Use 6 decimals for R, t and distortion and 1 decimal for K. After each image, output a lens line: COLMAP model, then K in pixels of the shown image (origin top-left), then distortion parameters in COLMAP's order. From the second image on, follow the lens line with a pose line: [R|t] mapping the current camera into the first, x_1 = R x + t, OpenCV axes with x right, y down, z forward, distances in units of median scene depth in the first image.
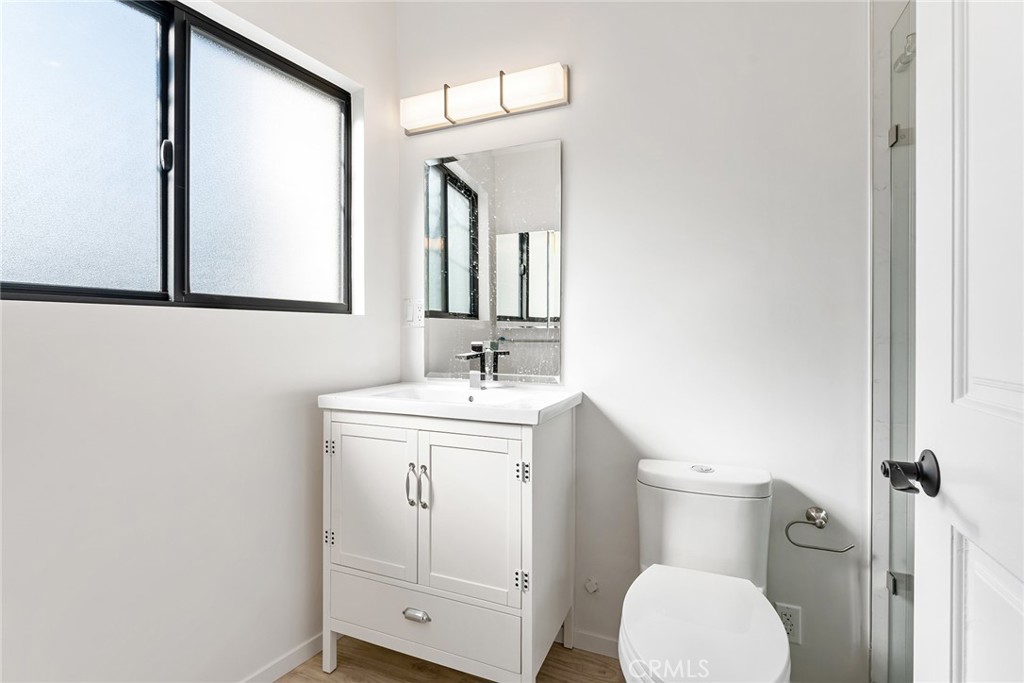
lens RADIAL K [[465.7, 0, 511.6], [0, 465.7, 335.8], [0, 0, 1]] dist [0.002785, 0.000352]
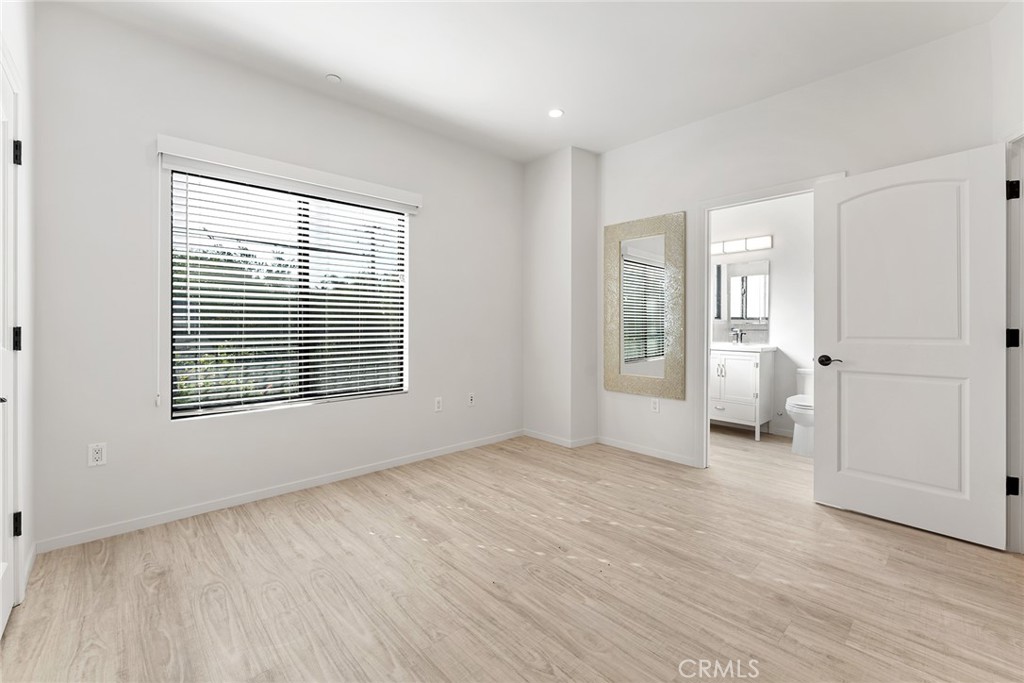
lens RADIAL K [[420.4, 0, 513.7], [0, 420.4, 330.7], [0, 0, 1]] dist [-0.001170, -0.000415]
pose [[0.908104, 0.005897, -0.418702, -0.186055], [-0.002613, 0.999961, 0.008416, 0.001610], [0.418736, -0.006549, 0.908085, -1.578530]]
